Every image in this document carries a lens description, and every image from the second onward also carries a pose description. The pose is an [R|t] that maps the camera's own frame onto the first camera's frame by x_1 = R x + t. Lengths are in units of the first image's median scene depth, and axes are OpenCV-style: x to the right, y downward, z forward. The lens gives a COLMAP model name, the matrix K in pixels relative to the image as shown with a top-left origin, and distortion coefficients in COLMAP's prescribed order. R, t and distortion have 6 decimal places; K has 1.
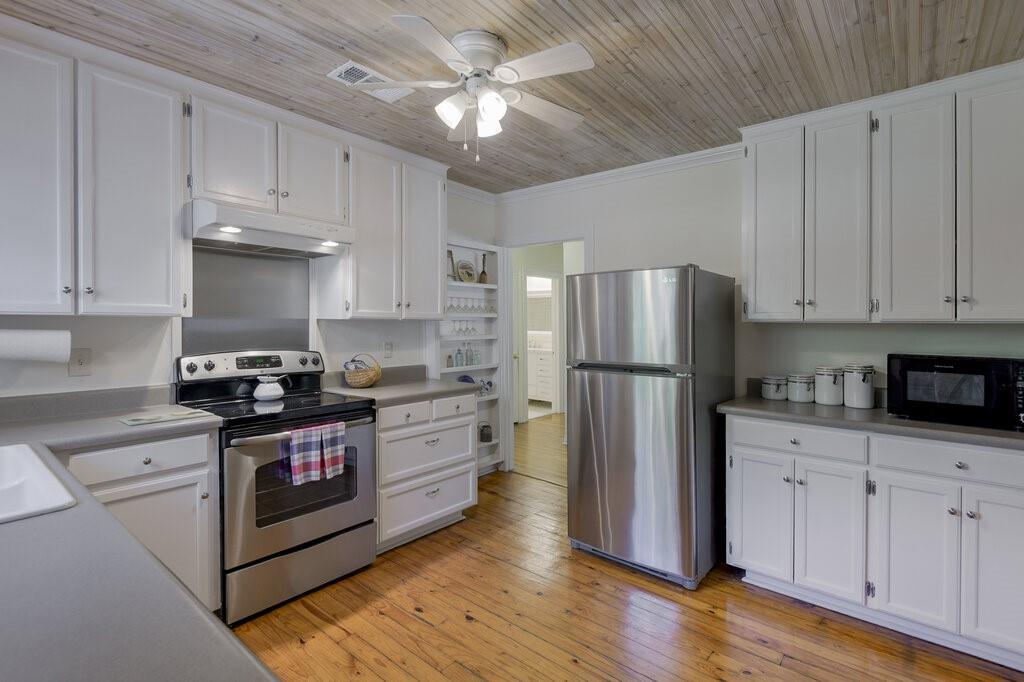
lens RADIAL K [[479.4, 0, 559.4], [0, 479.4, 322.1], [0, 0, 1]] dist [0.039229, -0.025559]
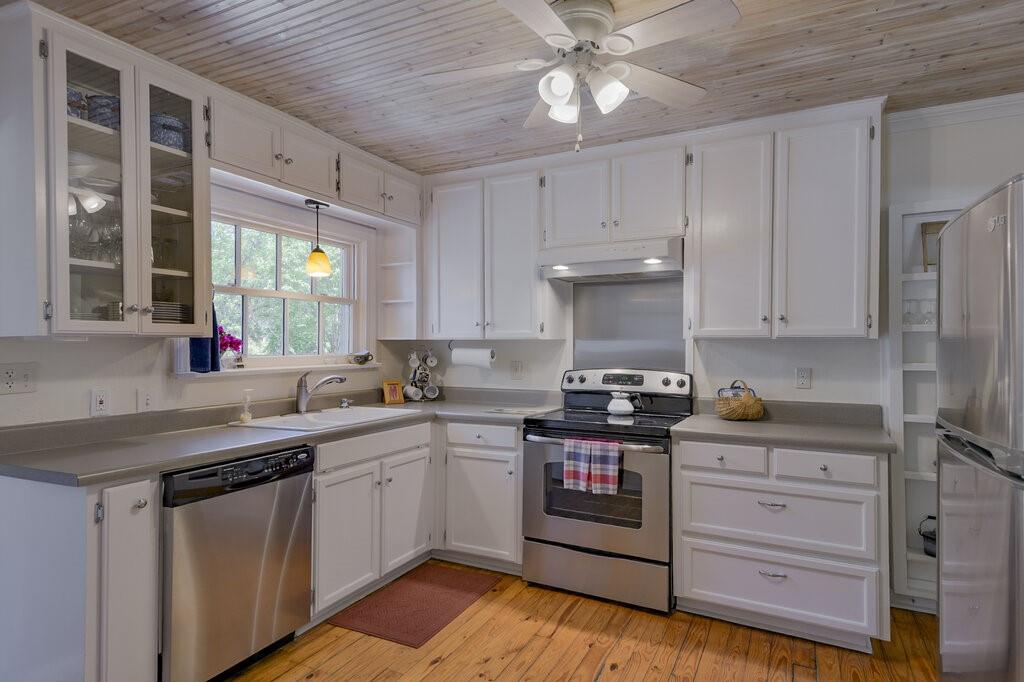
lens RADIAL K [[557.4, 0, 512.0], [0, 557.4, 341.0], [0, 0, 1]] dist [0.030775, -0.000956]
pose [[0.187608, -0.015095, -0.982128, 0.581087], [0.004825, 0.999884, -0.014446, 0.013137], [0.982232, -0.002028, 0.187659, 0.529718]]
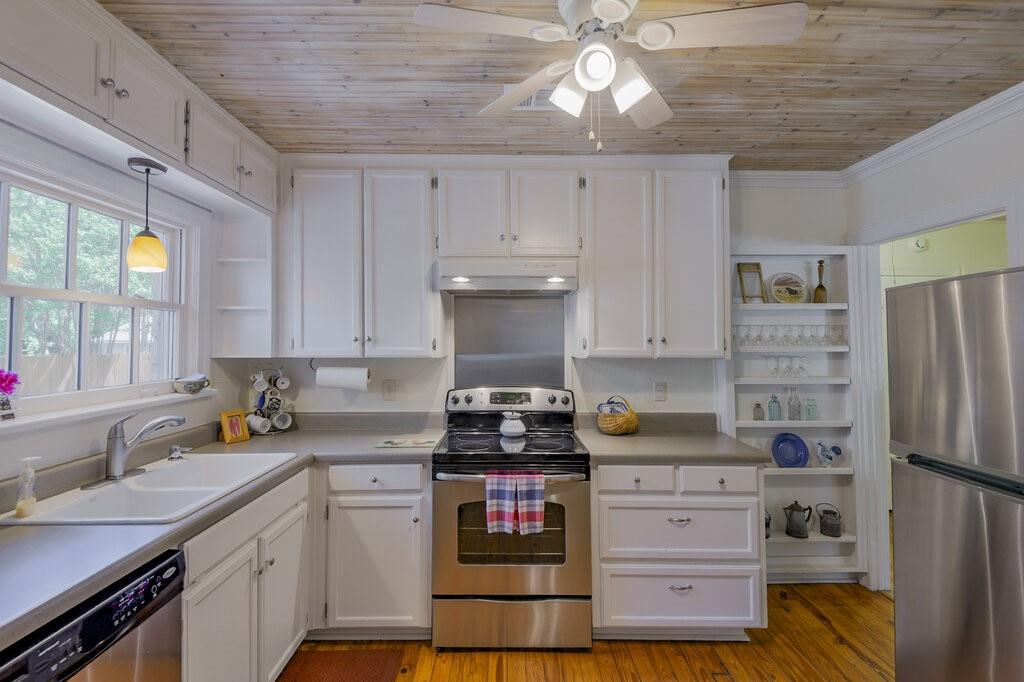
lens RADIAL K [[493.2, 0, 496.5], [0, 493.2, 328.0], [0, 0, 1]] dist [0.032192, -0.029942]
pose [[0.597507, -0.024167, -0.801499, 0.232809], [-0.000406, 0.999536, -0.030441, -0.038340], [0.801863, 0.018515, 0.597220, 0.337310]]
